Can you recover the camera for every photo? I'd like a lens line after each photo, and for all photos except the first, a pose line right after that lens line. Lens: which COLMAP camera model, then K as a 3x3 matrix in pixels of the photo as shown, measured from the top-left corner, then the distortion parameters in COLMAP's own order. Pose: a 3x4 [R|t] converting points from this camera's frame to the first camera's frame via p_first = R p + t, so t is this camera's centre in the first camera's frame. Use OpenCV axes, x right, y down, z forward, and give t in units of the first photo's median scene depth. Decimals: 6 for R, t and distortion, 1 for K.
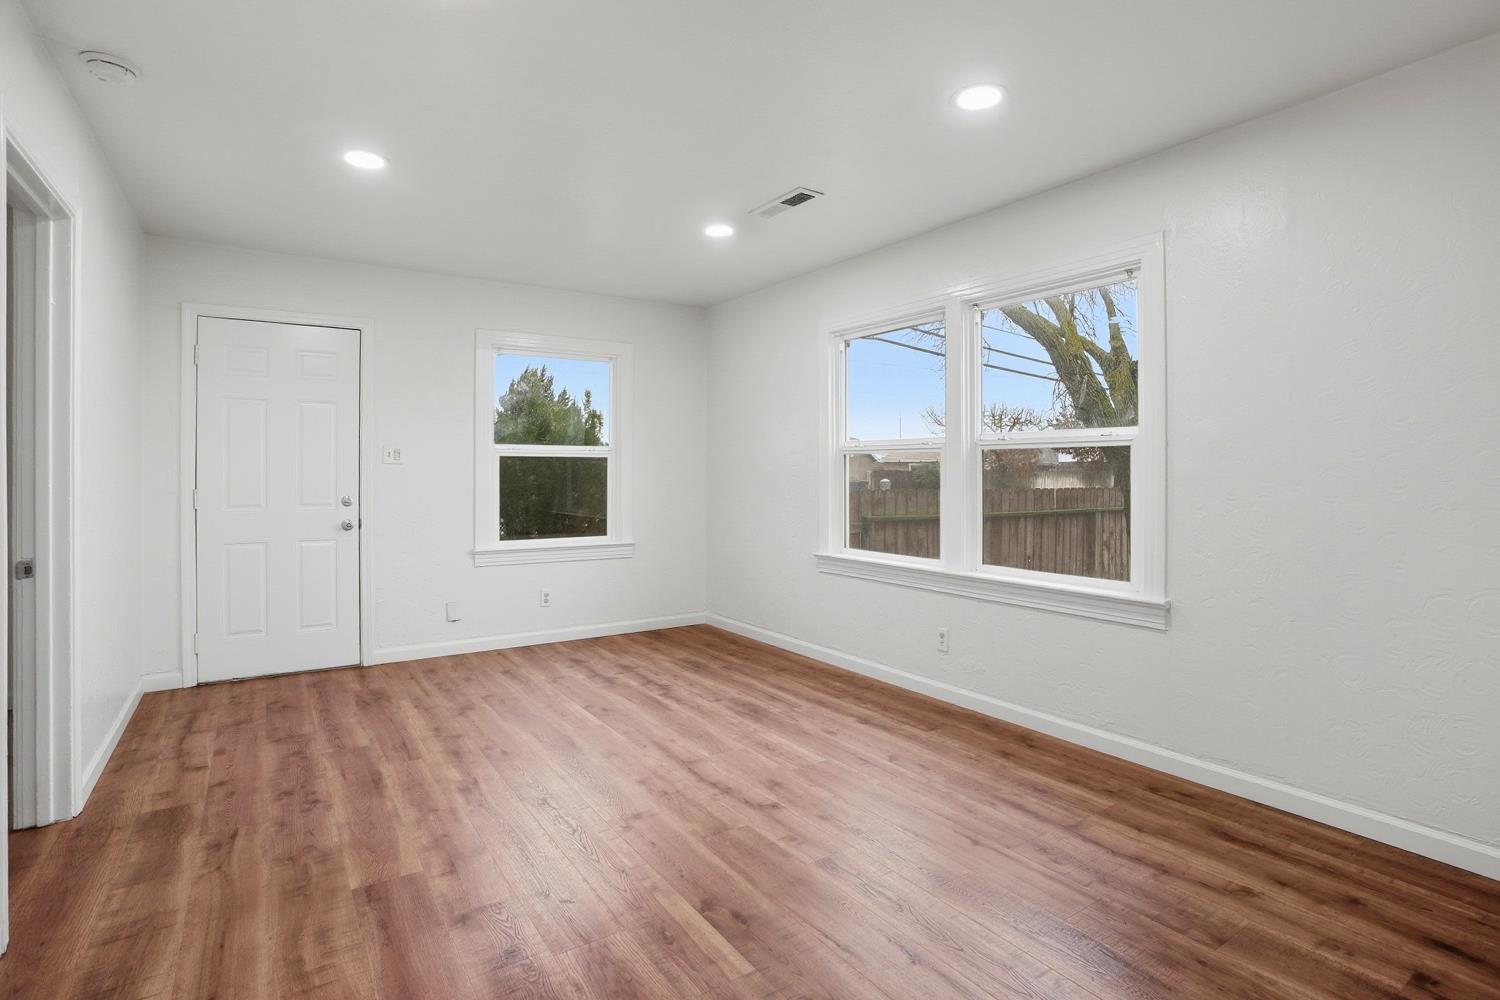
lens RADIAL K [[742.3, 0, 751.4], [0, 742.3, 489.8], [0, 0, 1]] dist [-0.062595, 0.026063]
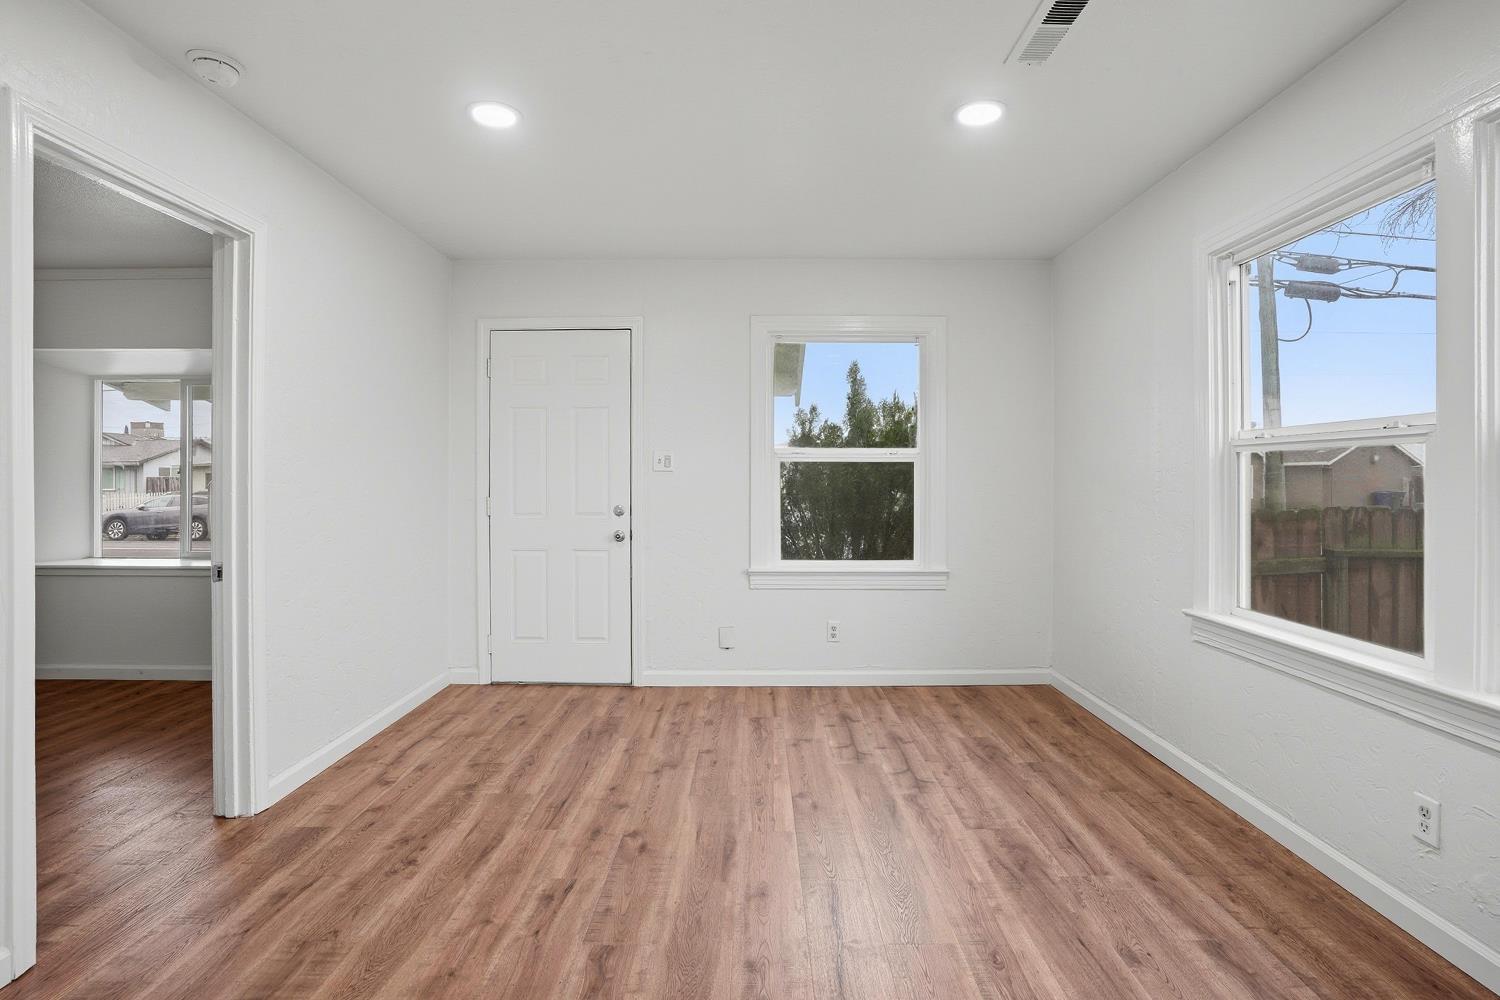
lens RADIAL K [[742.3, 0, 751.4], [0, 742.3, 489.8], [0, 0, 1]] dist [-0.062595, 0.026063]
pose [[0.831262, 0.009055, -0.555807, 0.140082], [-0.014011, 0.999891, -0.004666, -0.010684], [0.555704, 0.011666, 0.831298, 0.328434]]
